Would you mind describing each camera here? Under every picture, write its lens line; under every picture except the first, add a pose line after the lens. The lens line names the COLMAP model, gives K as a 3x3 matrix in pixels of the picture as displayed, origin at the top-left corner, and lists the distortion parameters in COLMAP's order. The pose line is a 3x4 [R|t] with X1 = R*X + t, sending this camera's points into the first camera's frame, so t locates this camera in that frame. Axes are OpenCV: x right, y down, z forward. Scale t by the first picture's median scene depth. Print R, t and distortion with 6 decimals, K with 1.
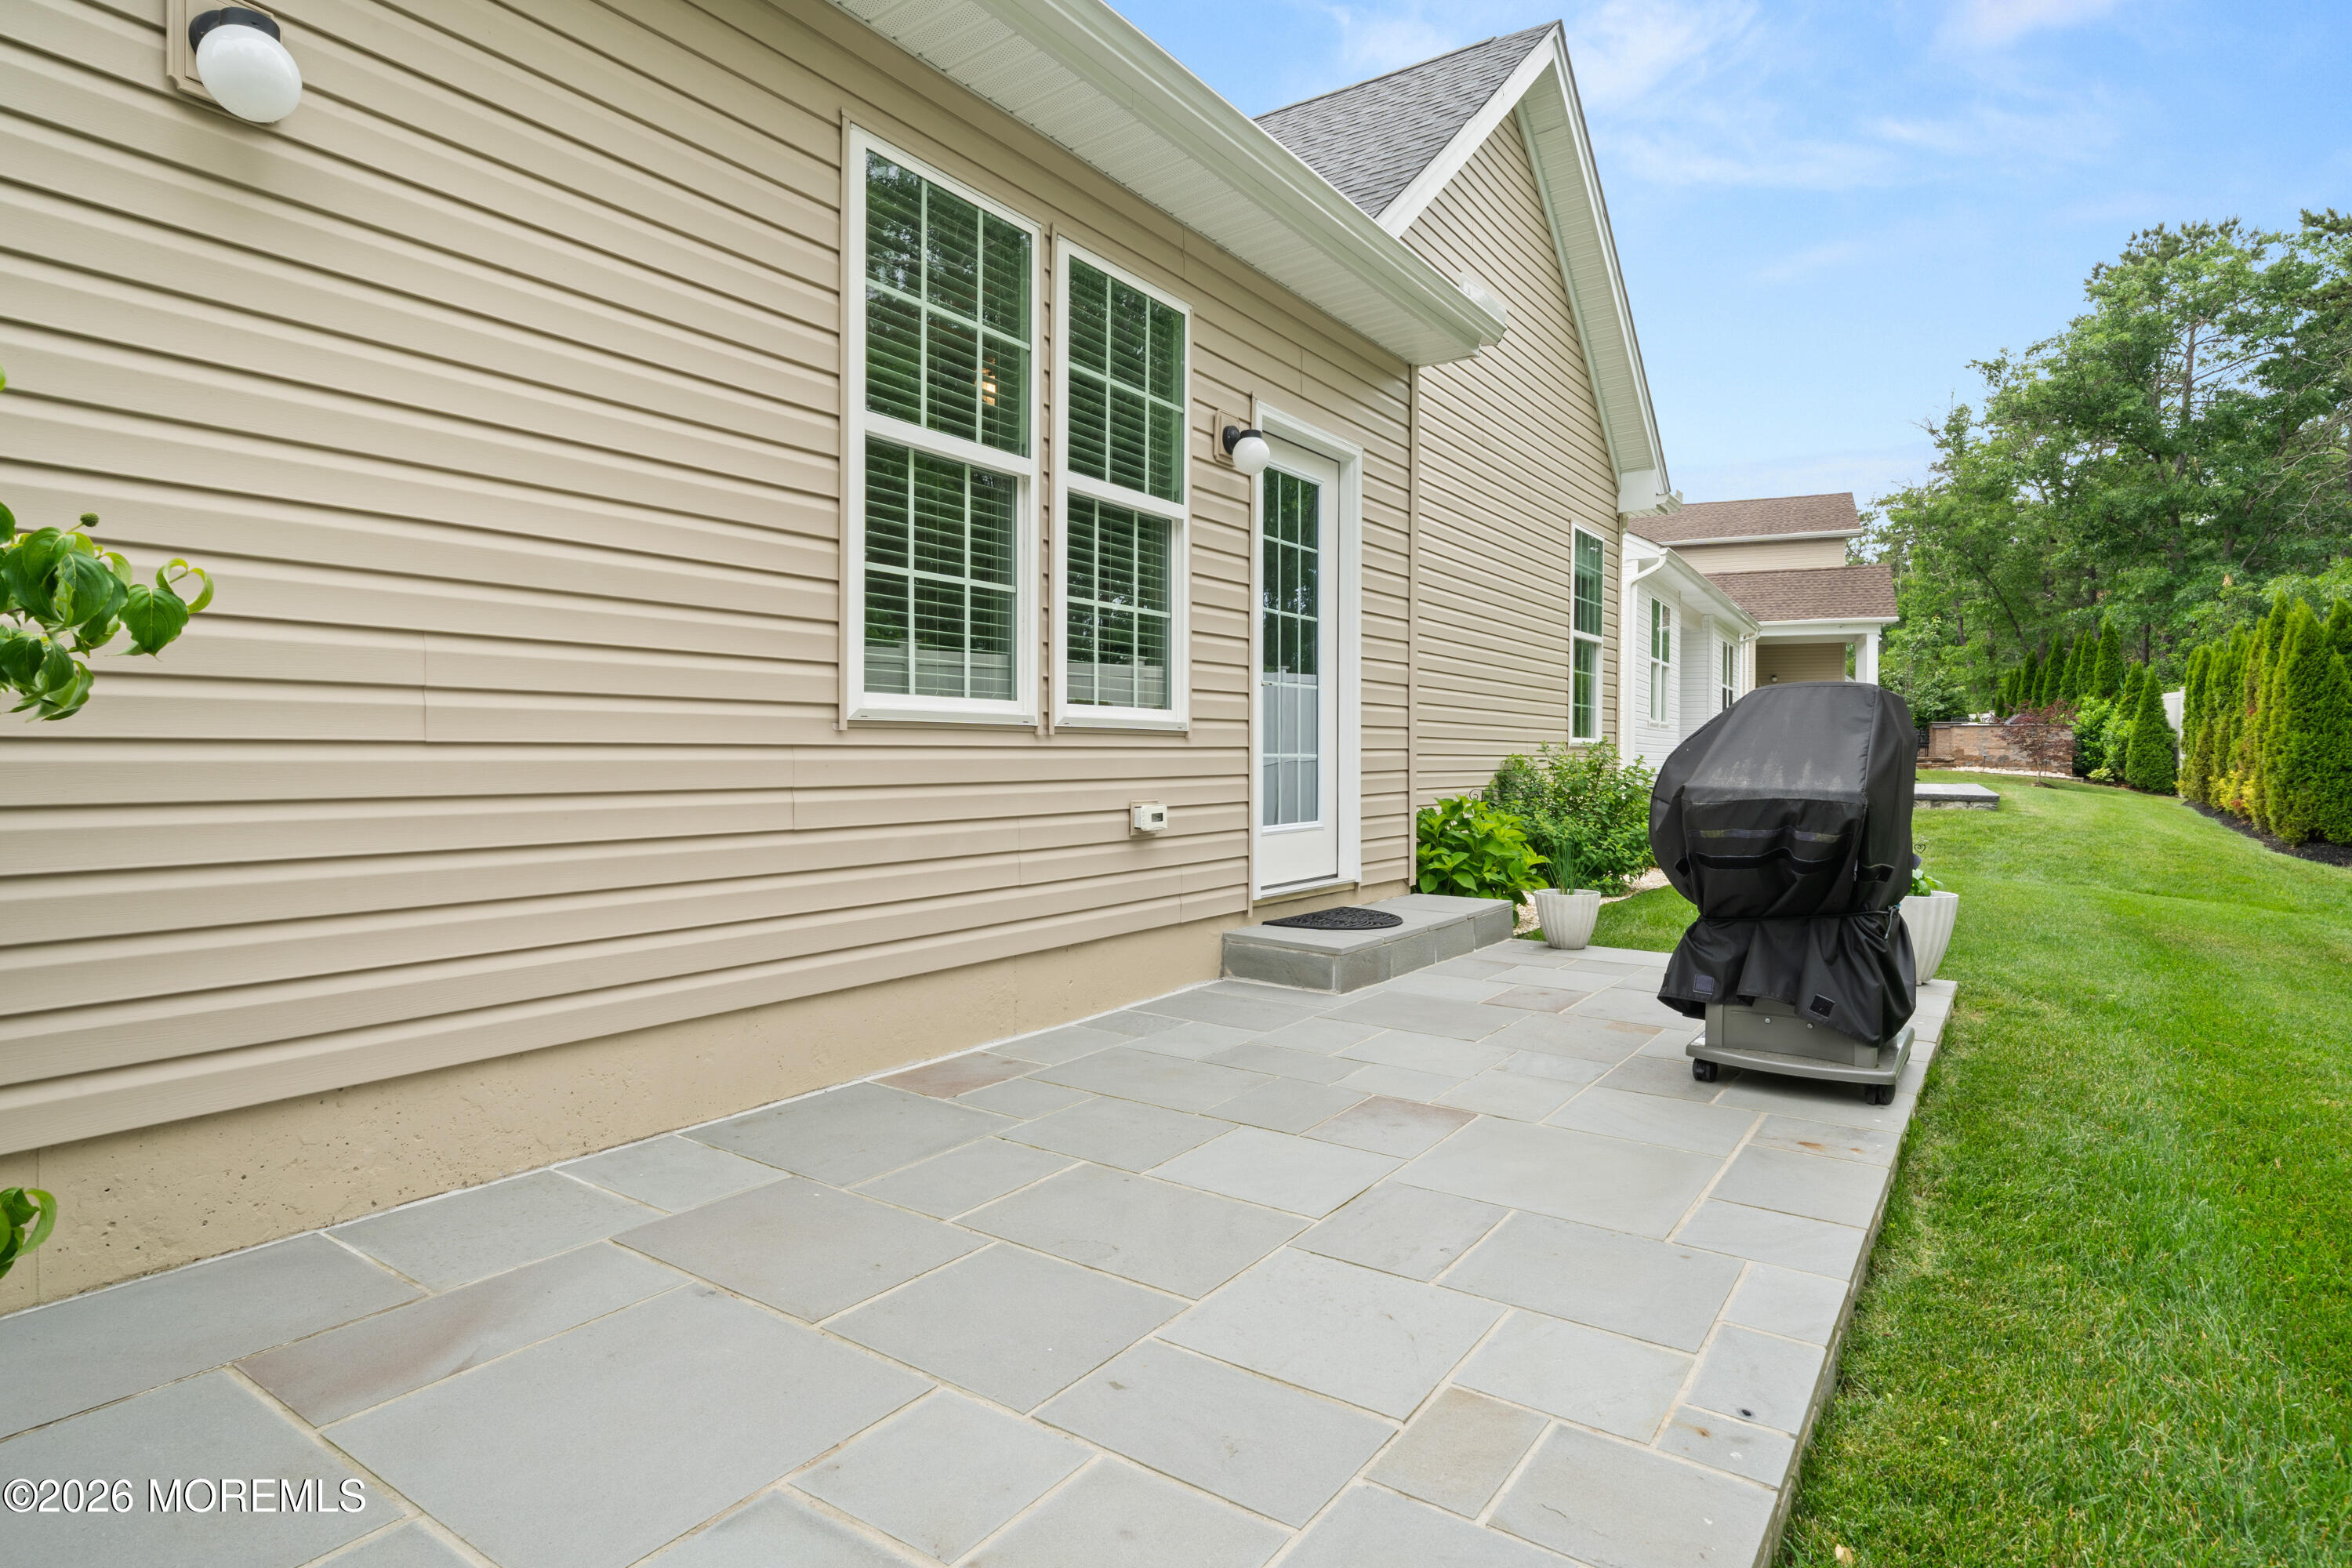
lens RADIAL K [[1235.0, 0, 1160.2], [0, 1235.0, 763.8], [0, 0, 1]] dist [0.000037, -0.000608]
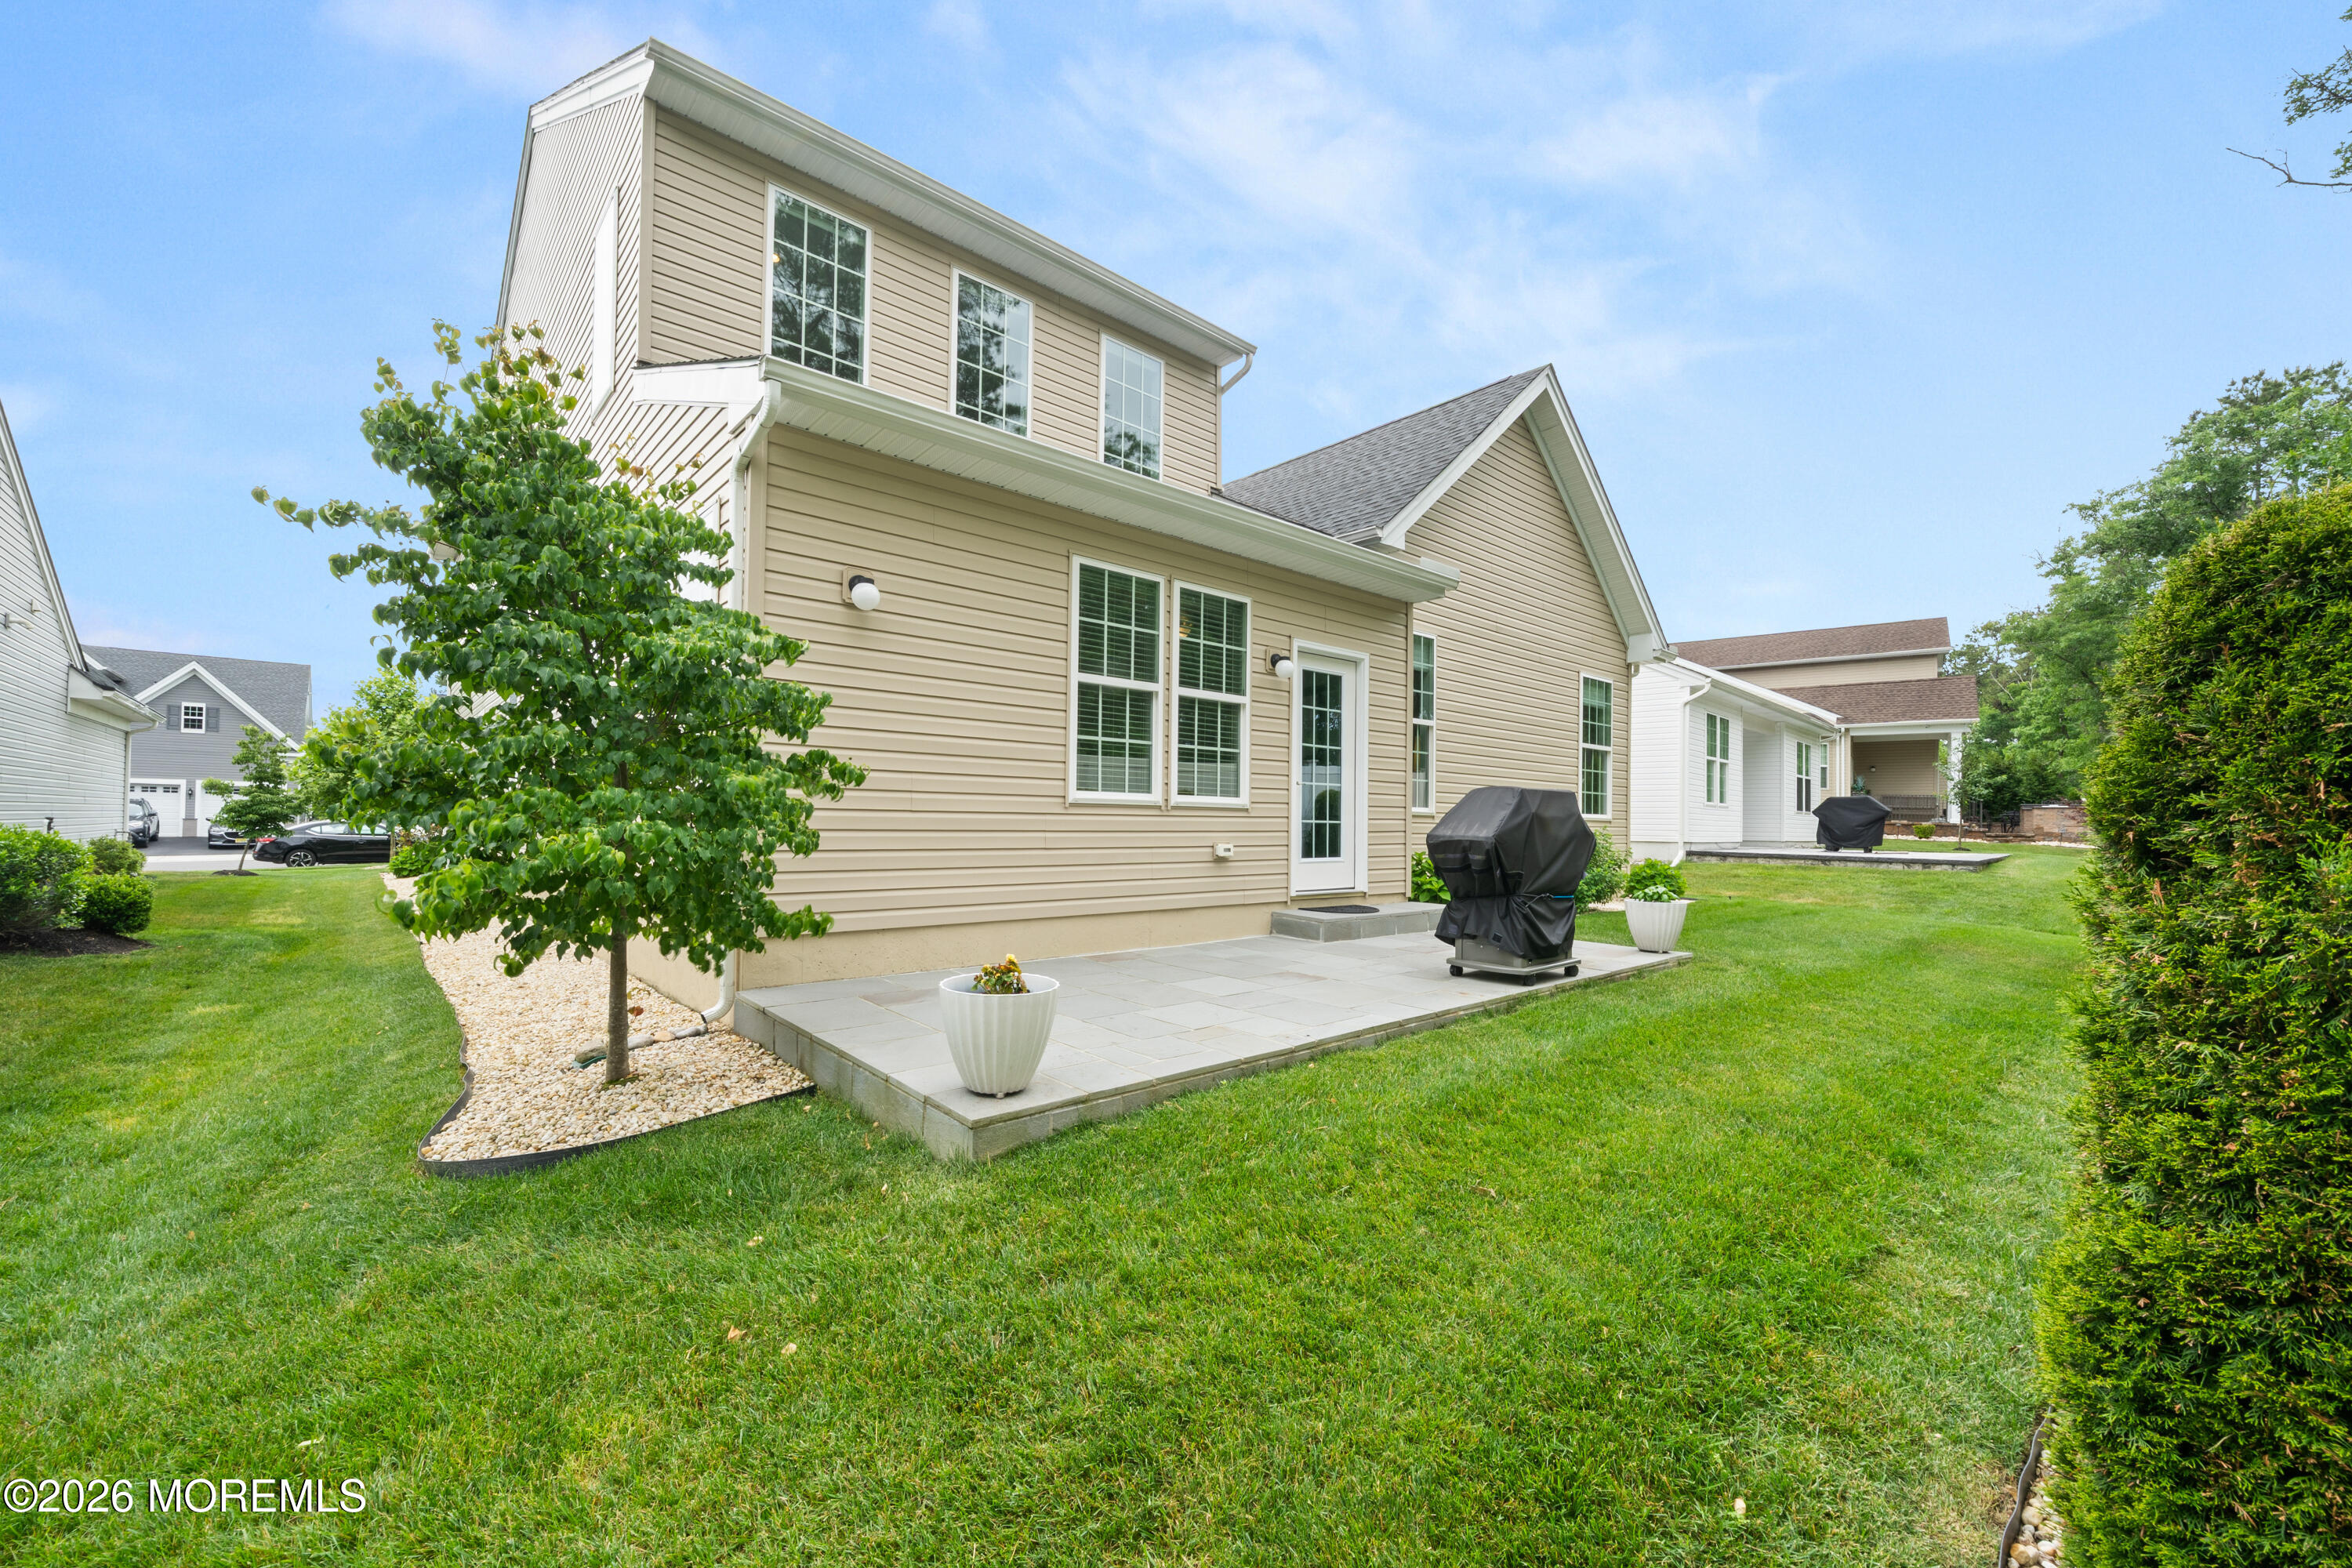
lens RADIAL K [[923.5, 0, 1181.3], [0, 923.5, 823.8], [0, 0, 1]] dist [0.000399, 0.000074]
pose [[0.972258, 0.008825, -0.233743, 0.276988], [-0.011046, 0.999905, -0.008196, 0.012804], [0.233649, 0.010551, 0.972264, -0.502873]]
